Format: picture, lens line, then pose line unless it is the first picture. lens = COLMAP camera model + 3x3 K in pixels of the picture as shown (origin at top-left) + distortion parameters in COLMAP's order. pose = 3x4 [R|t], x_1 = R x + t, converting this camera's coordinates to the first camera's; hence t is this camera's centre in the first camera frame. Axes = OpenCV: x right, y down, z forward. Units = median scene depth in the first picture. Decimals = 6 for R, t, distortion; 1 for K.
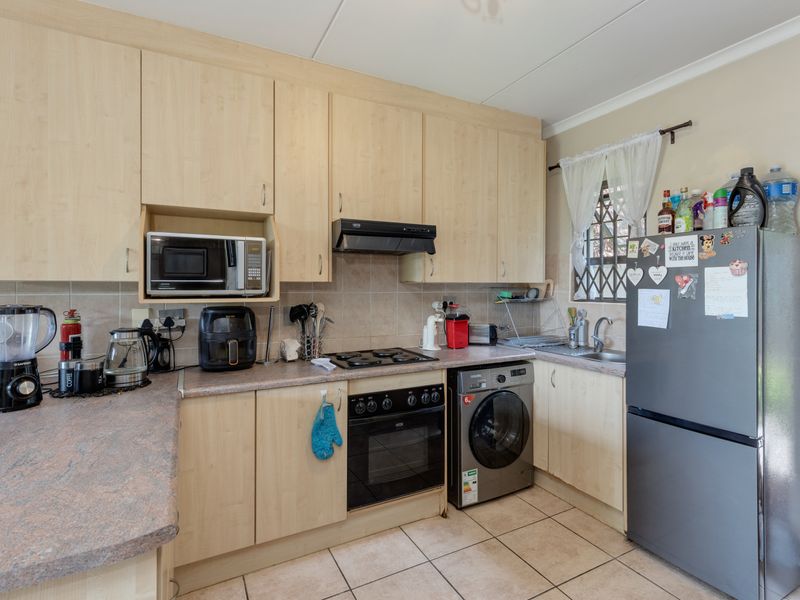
lens RADIAL K [[407.0, 0, 400.8], [0, 407.0, 286.8], [0, 0, 1]] dist [0.002597, 0.000035]
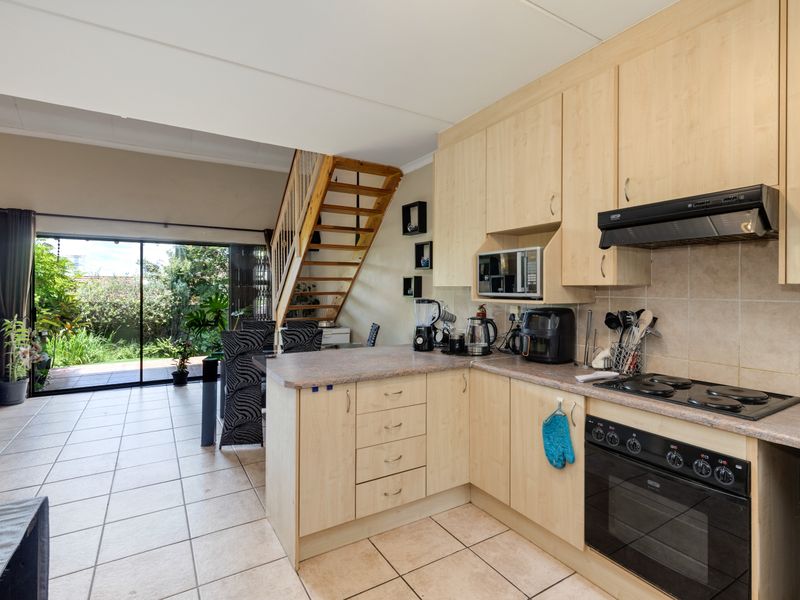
lens RADIAL K [[405.2, 0, 399.7], [0, 405.2, 289.7], [0, 0, 1]] dist [0.004649, -0.000698]
pose [[0.065101, 0.001453, -0.997878, 0.681803], [-0.004361, 0.999990, 0.001172, -0.001915], [0.997869, 0.004276, 0.065107, 0.505601]]
